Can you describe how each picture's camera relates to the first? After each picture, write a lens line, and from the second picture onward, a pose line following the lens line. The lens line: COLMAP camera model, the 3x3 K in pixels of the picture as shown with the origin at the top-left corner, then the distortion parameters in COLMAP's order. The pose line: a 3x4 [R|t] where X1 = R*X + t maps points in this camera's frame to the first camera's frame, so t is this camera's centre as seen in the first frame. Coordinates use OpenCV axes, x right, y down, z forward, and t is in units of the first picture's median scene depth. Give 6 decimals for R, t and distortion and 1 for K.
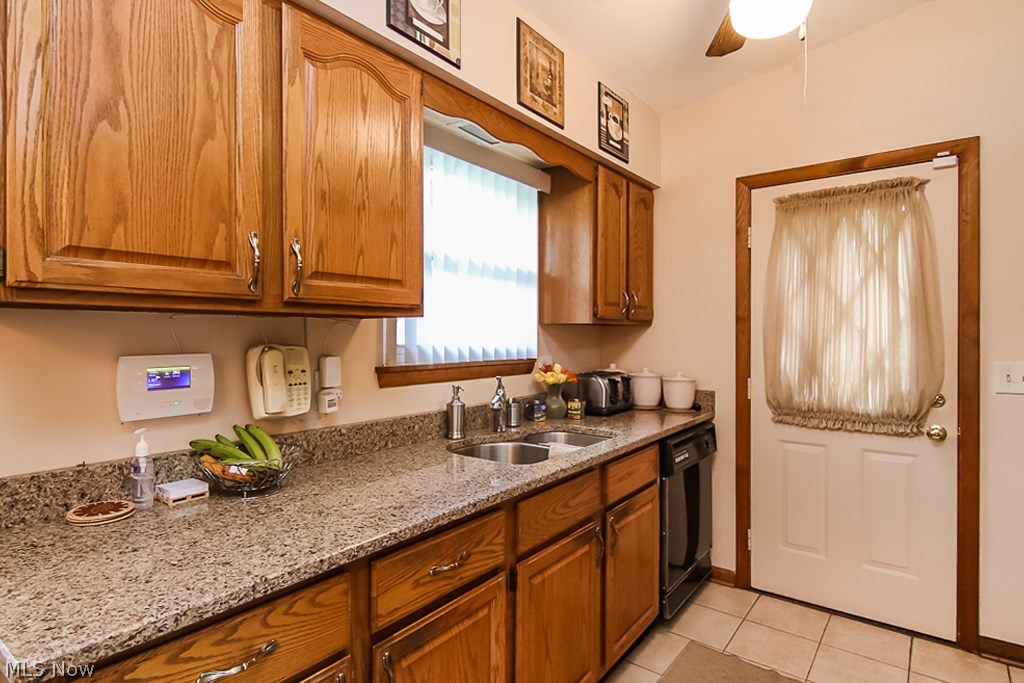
lens RADIAL K [[540.1, 0, 509.4], [0, 540.1, 339.6], [0, 0, 1]] dist [-0.002446, -0.002591]
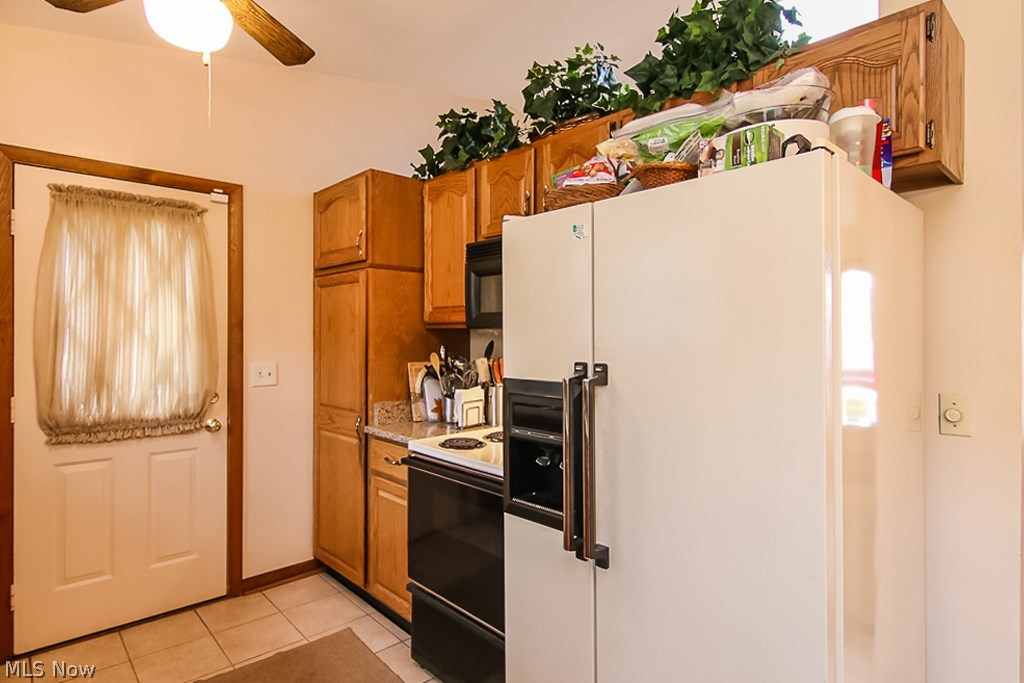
lens RADIAL K [[540.1, 0, 509.4], [0, 540.1, 339.6], [0, 0, 1]] dist [-0.002446, -0.002591]
pose [[0.166122, -0.004388, 0.986095, -0.251861], [0.007653, 0.999966, 0.003160, -0.012602], [-0.986075, 0.007022, 0.166150, 0.154589]]
